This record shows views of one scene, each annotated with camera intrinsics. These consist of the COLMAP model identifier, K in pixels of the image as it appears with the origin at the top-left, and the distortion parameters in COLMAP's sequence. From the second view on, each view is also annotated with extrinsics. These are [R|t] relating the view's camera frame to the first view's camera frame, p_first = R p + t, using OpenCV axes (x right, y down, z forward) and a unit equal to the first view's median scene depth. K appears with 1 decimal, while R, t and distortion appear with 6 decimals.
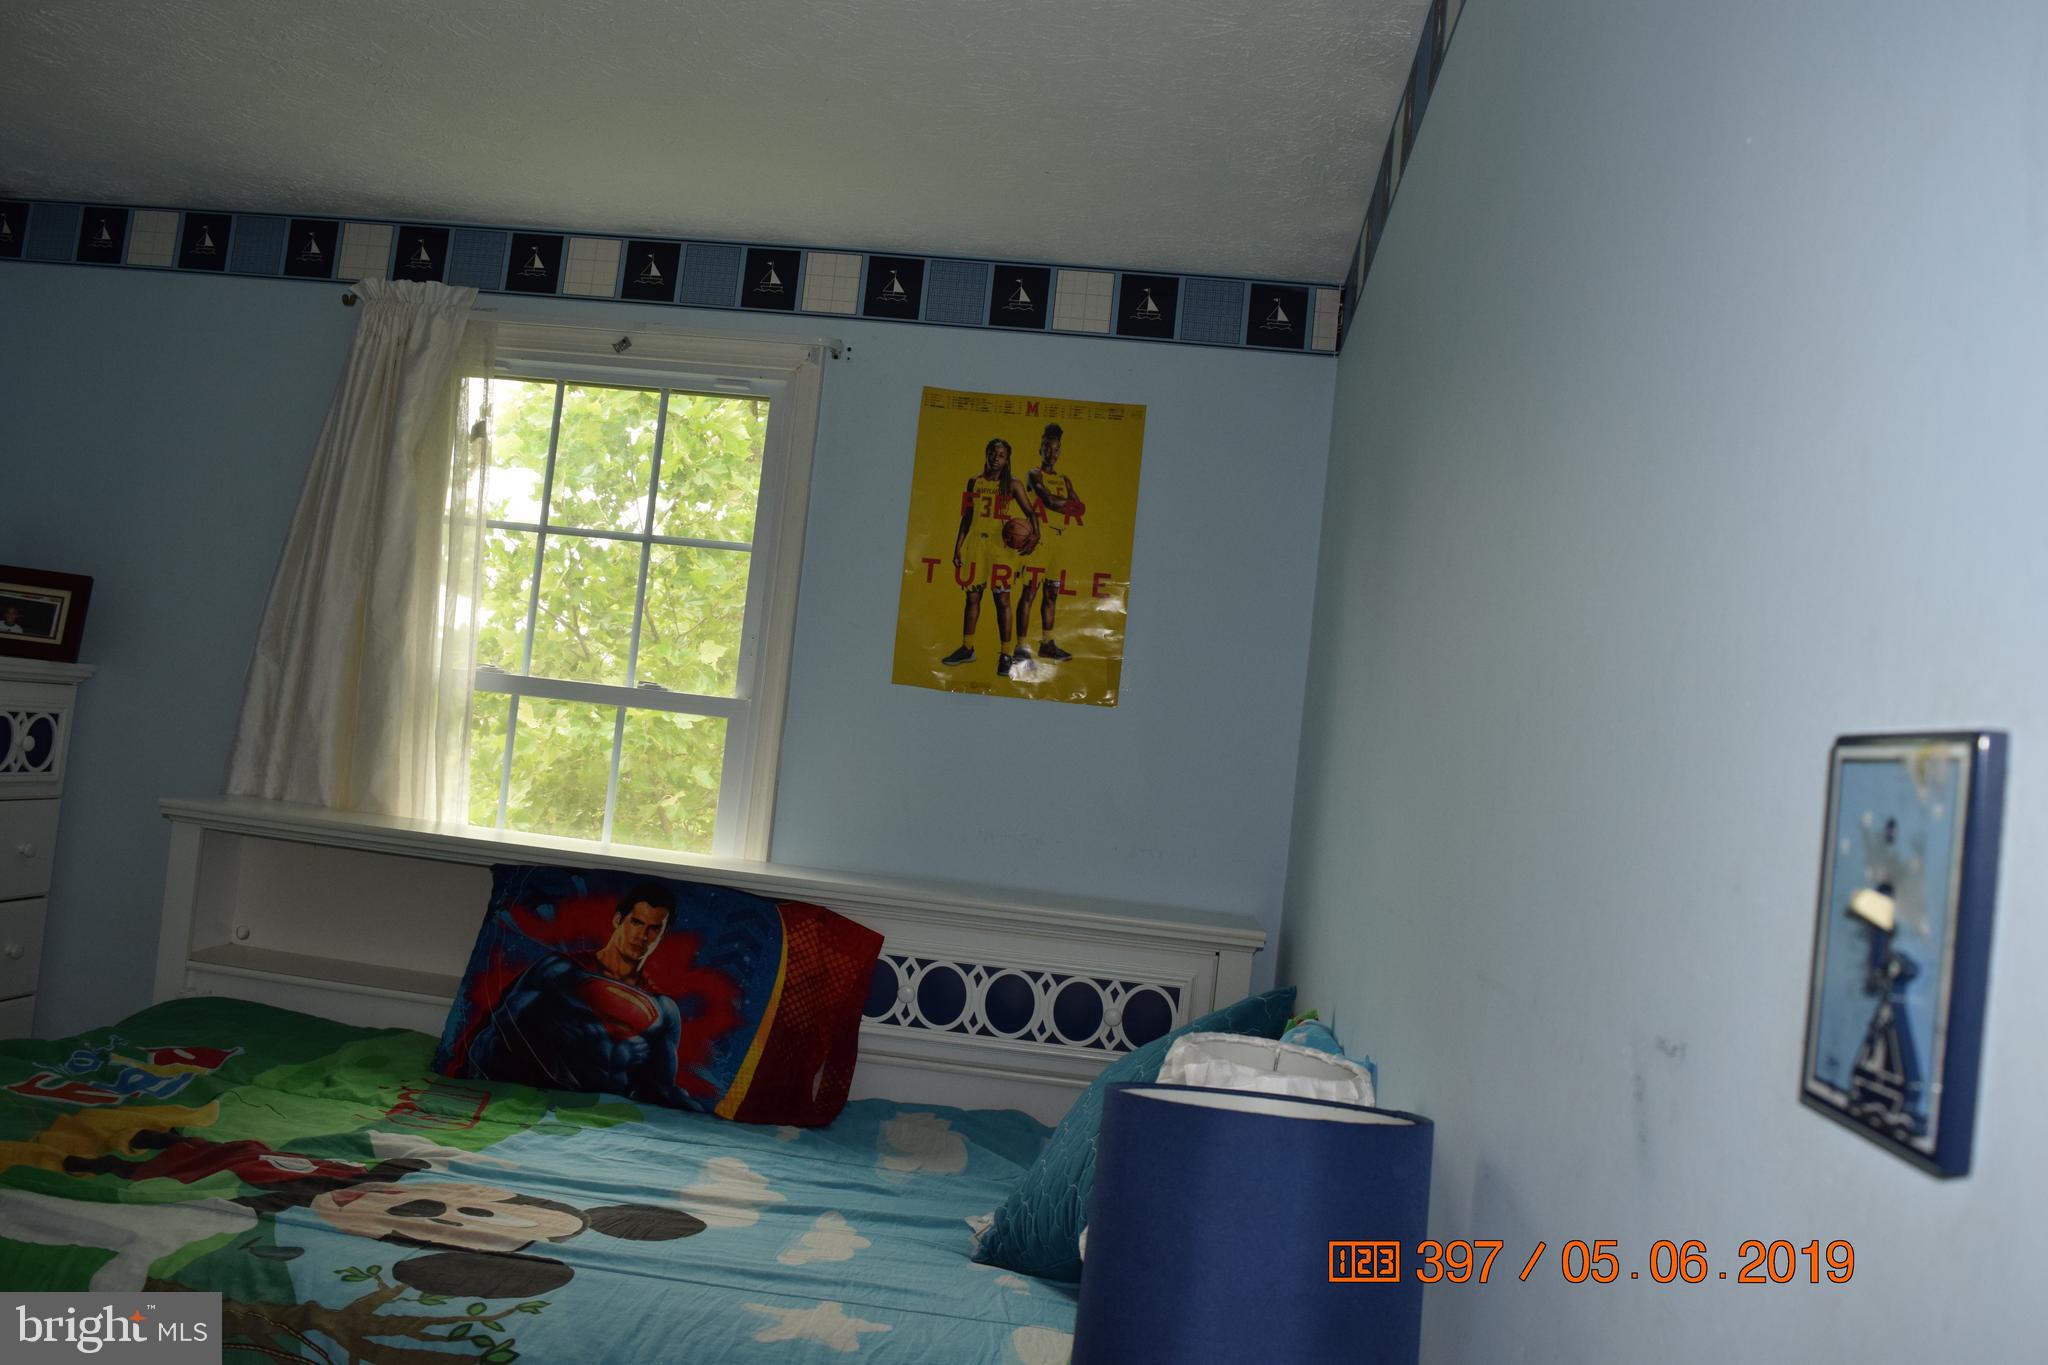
lens RADIAL K [[1610.5, 0, 1015.4], [0, 1610.5, 671.6], [0, 0, 1]] dist [-0.095258, 0.024636]
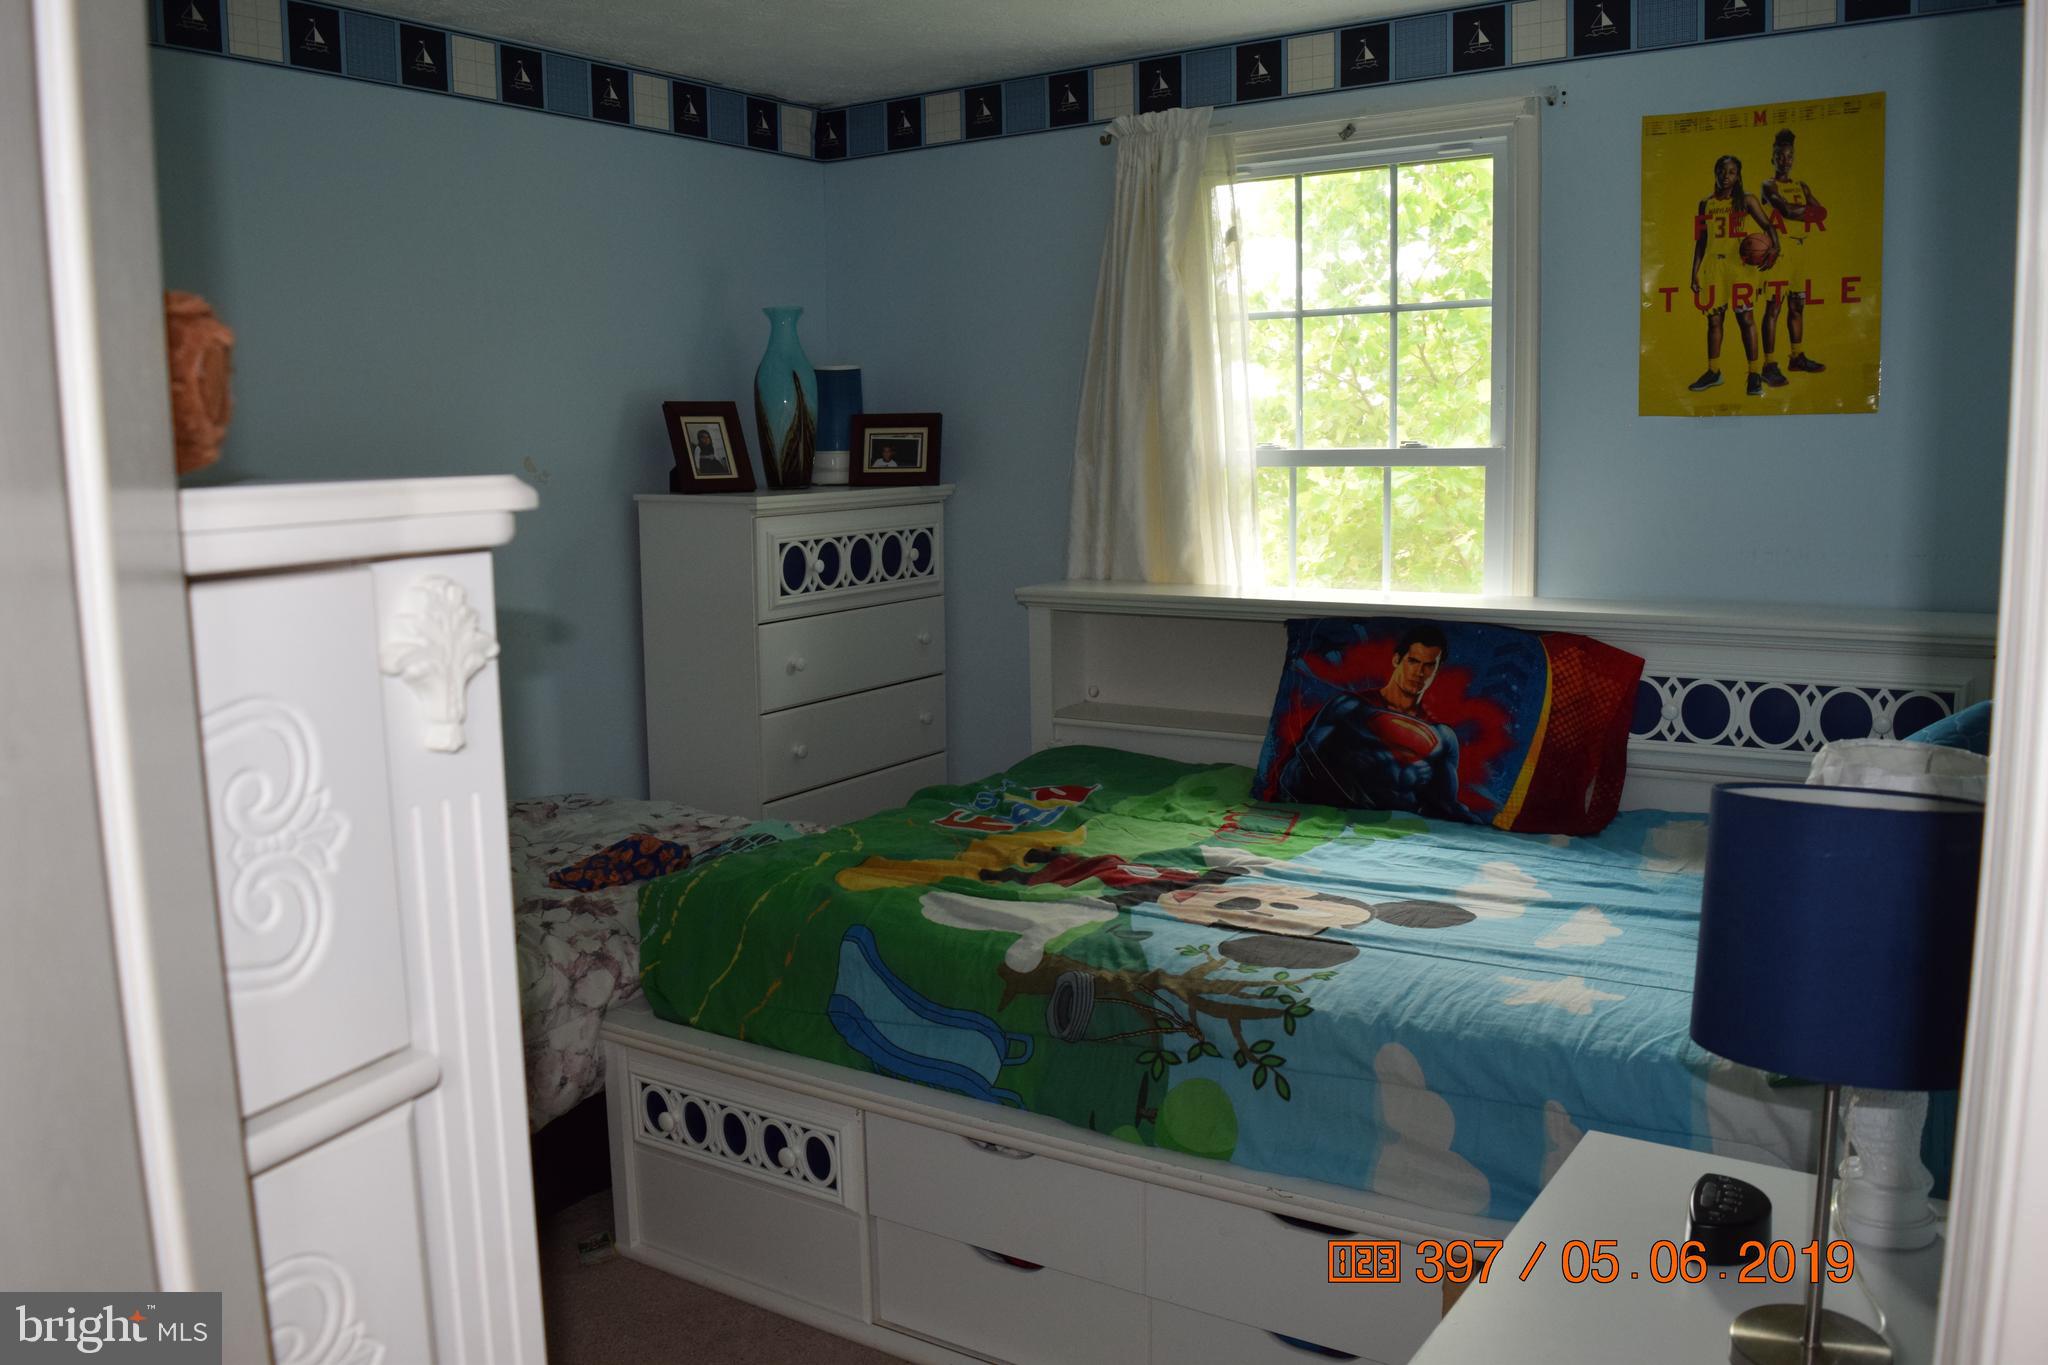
lens RADIAL K [[1610.5, 0, 1031.9], [0, 1610.5, 678.9], [0, 0, 1]] dist [-0.095258, 0.024636]
pose [[0.876161, -0.054215, -0.478960, 0.064569], [0.135682, 0.981216, 0.137136, -0.021125], [0.462528, -0.185140, 0.867059, -0.099873]]
